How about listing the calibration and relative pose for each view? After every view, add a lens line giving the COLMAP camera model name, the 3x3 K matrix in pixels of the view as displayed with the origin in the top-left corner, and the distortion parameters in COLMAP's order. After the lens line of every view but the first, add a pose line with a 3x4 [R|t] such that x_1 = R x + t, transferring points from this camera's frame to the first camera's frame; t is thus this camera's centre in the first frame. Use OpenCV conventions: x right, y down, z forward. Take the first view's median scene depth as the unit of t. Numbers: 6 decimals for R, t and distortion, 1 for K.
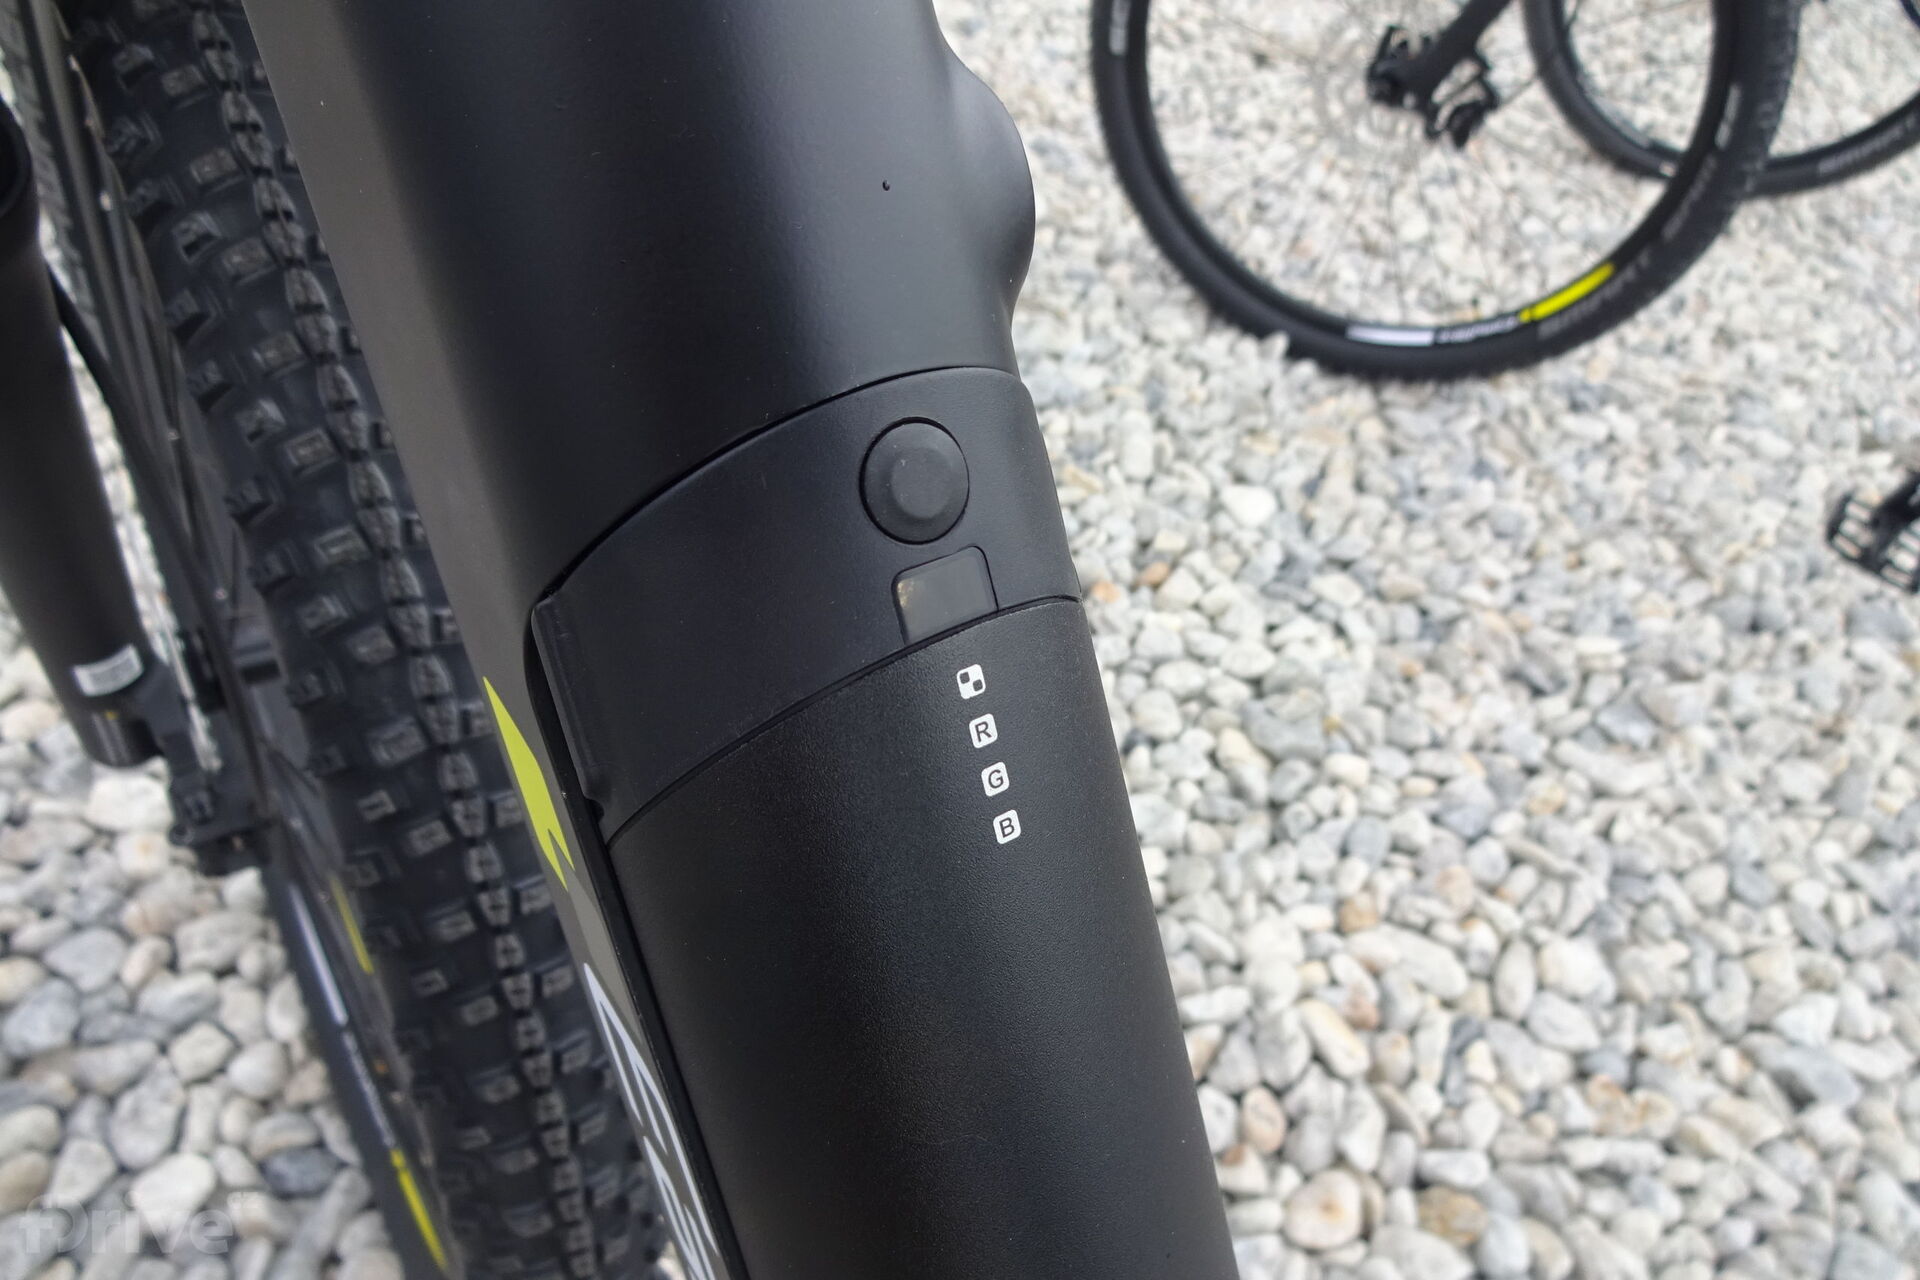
lens RADIAL K [[1420.6, 0, 948.5], [0, 1420.6, 634.1], [0, 0, 1]] dist [-0.004889, 0.000570]
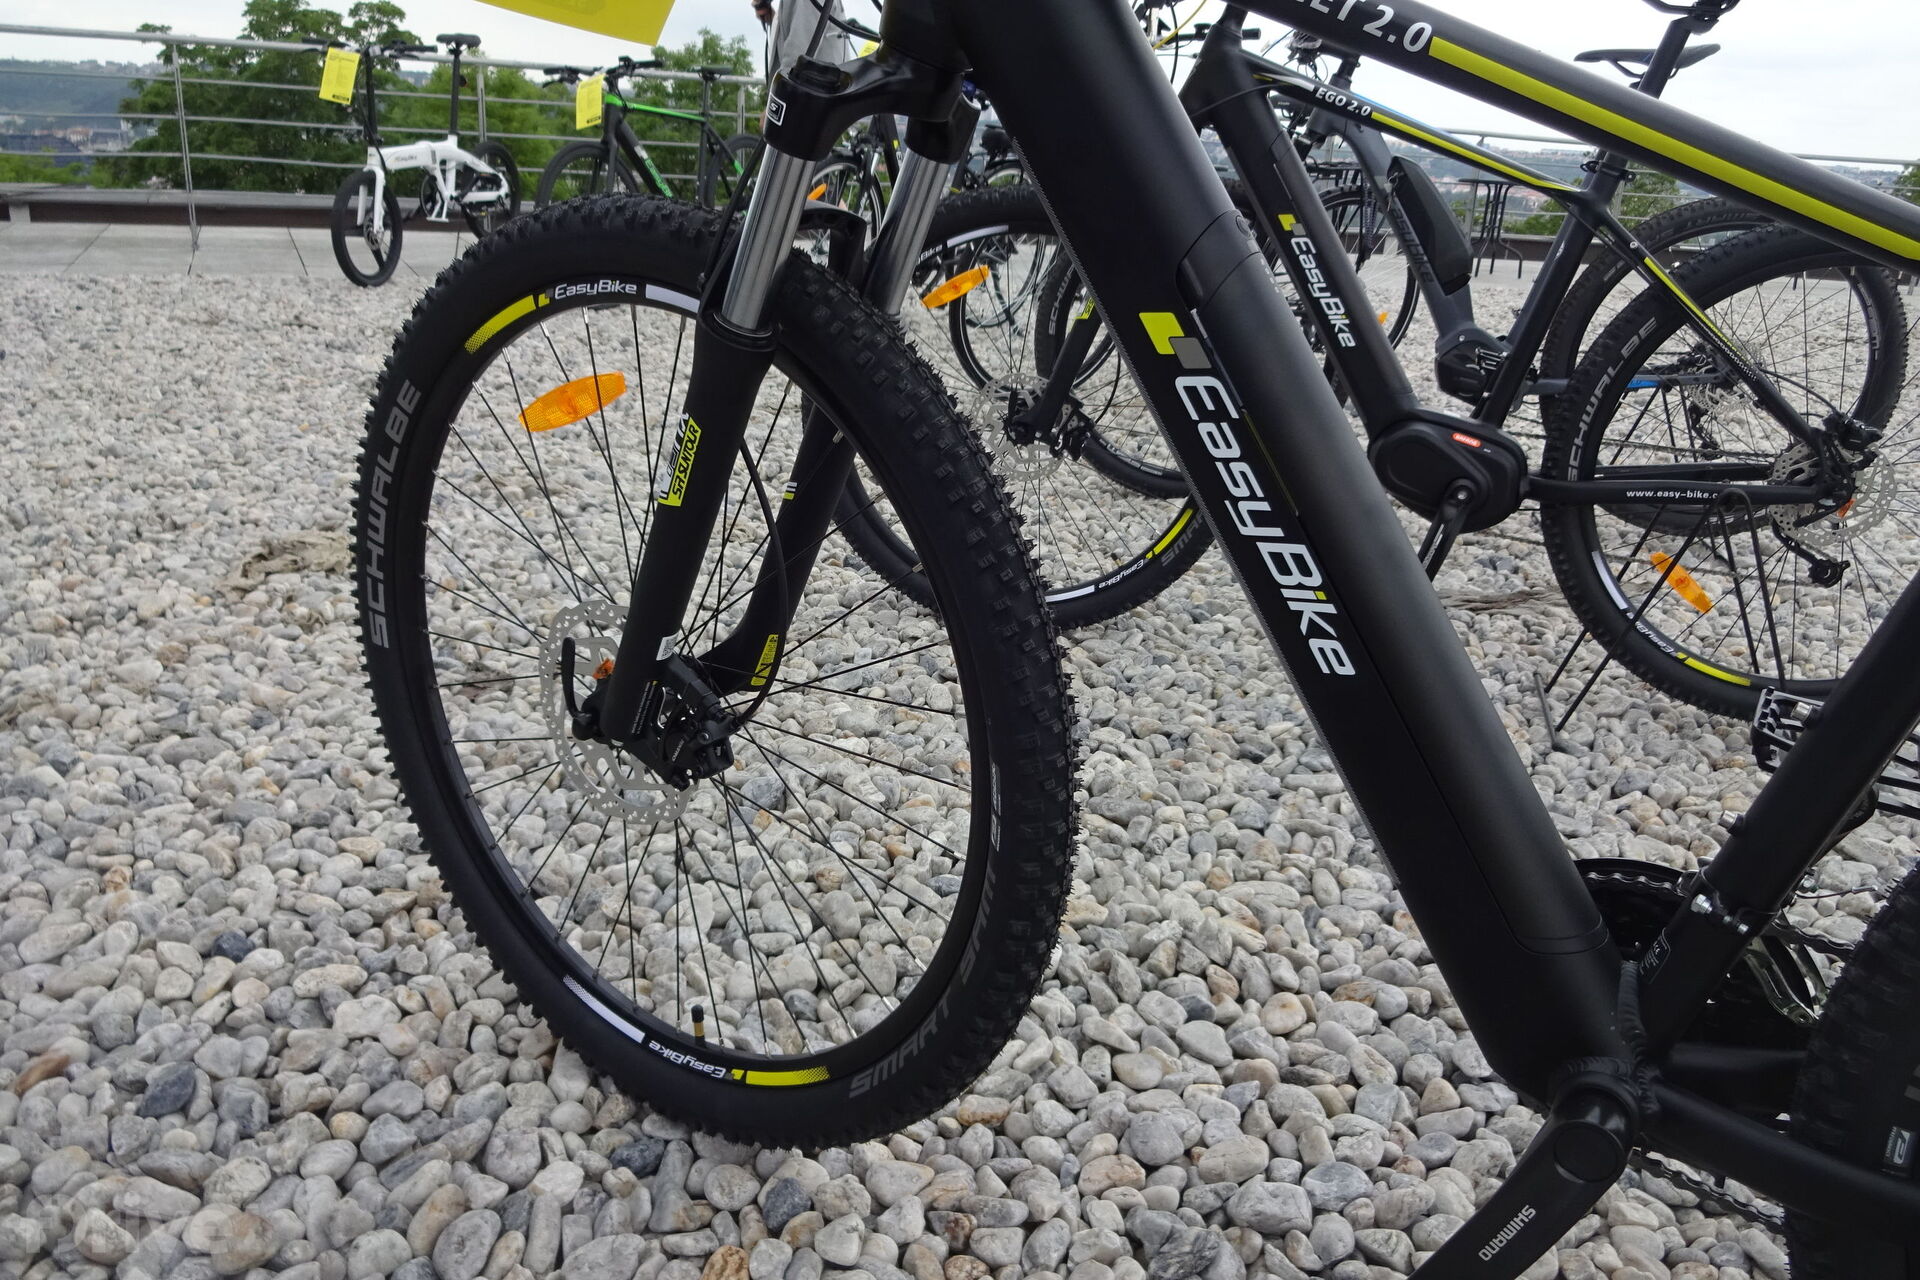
lens RADIAL K [[1420.6, 0, 973.1], [0, 1420.6, 642.4], [0, 0, 1]] dist [-0.004889, 0.000570]
pose [[0.919419, -0.217469, 0.327684, -0.355783], [0.317797, 0.901658, -0.293288, 0.309858], [-0.231678, 0.373791, 0.898112, -0.338700]]
